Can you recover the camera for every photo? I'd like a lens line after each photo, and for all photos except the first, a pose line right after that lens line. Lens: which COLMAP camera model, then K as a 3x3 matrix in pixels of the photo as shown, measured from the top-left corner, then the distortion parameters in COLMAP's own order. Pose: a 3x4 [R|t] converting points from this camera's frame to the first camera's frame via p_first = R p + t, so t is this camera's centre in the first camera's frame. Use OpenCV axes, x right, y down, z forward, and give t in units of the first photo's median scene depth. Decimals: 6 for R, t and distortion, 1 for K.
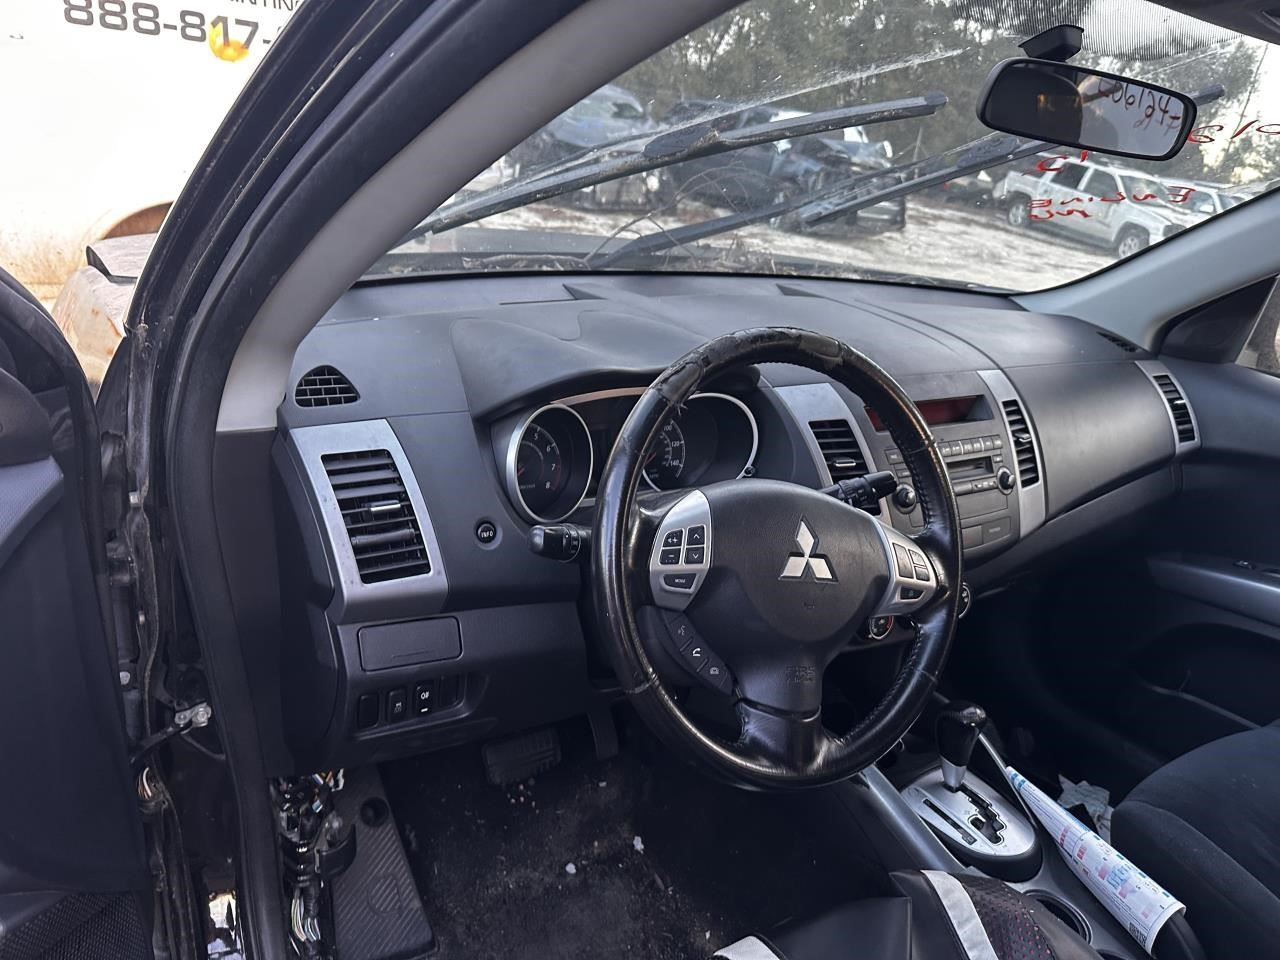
lens RADIAL K [[917.1, 0, 635.2], [0, 917.1, 474.0], [0, 0, 1]] dist [0.009268, 0.000523]
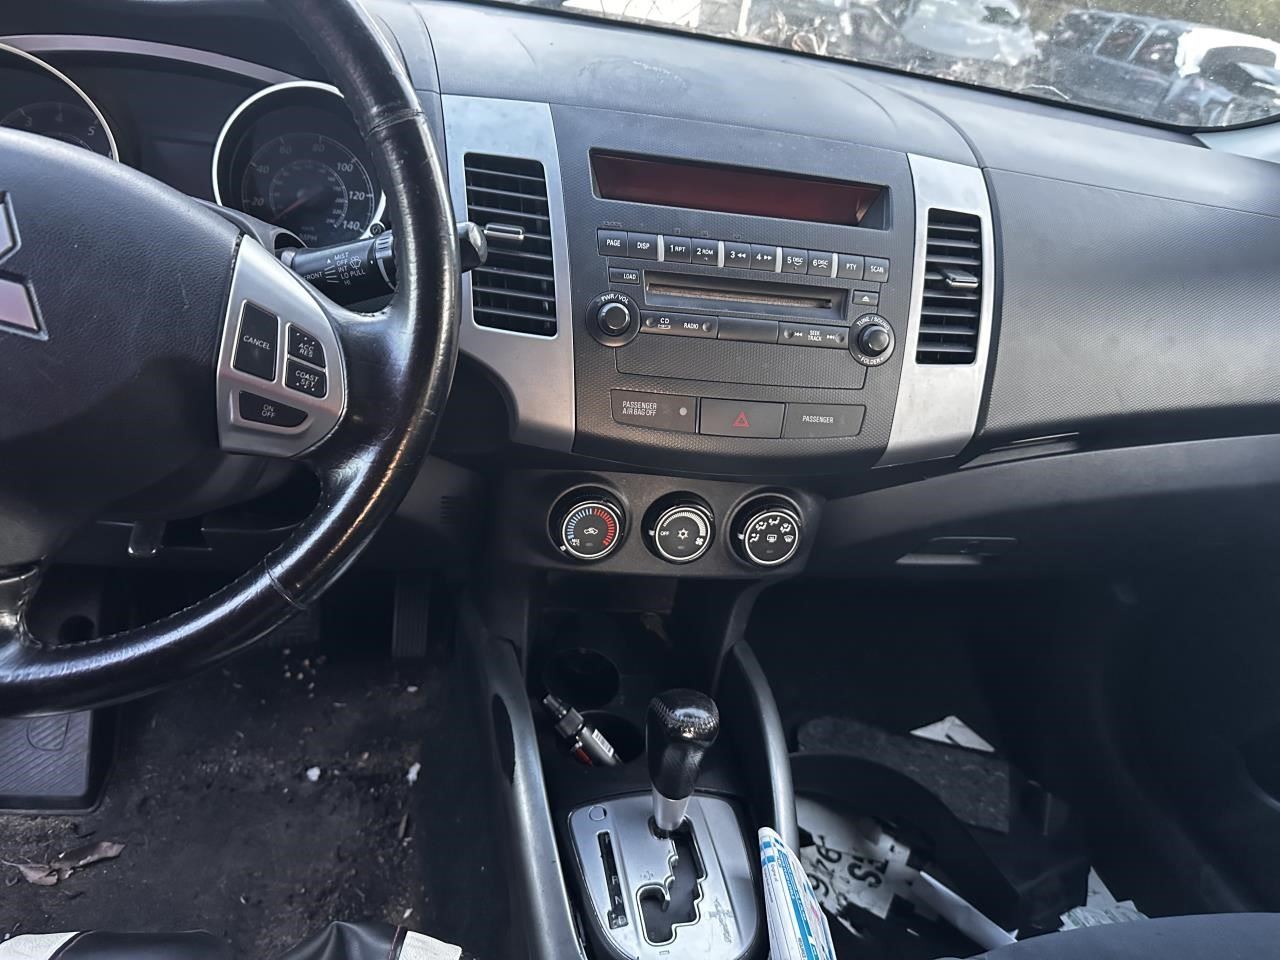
lens RADIAL K [[917.1, 0, 645.5], [0, 917.1, 481.3], [0, 0, 1]] dist [0.009268, 0.000523]
pose [[0.927069, 0.208776, -0.311377, 0.372596], [-0.183369, 0.976971, 0.109106, 0.043917], [0.326985, -0.044052, 0.944002, 0.345853]]
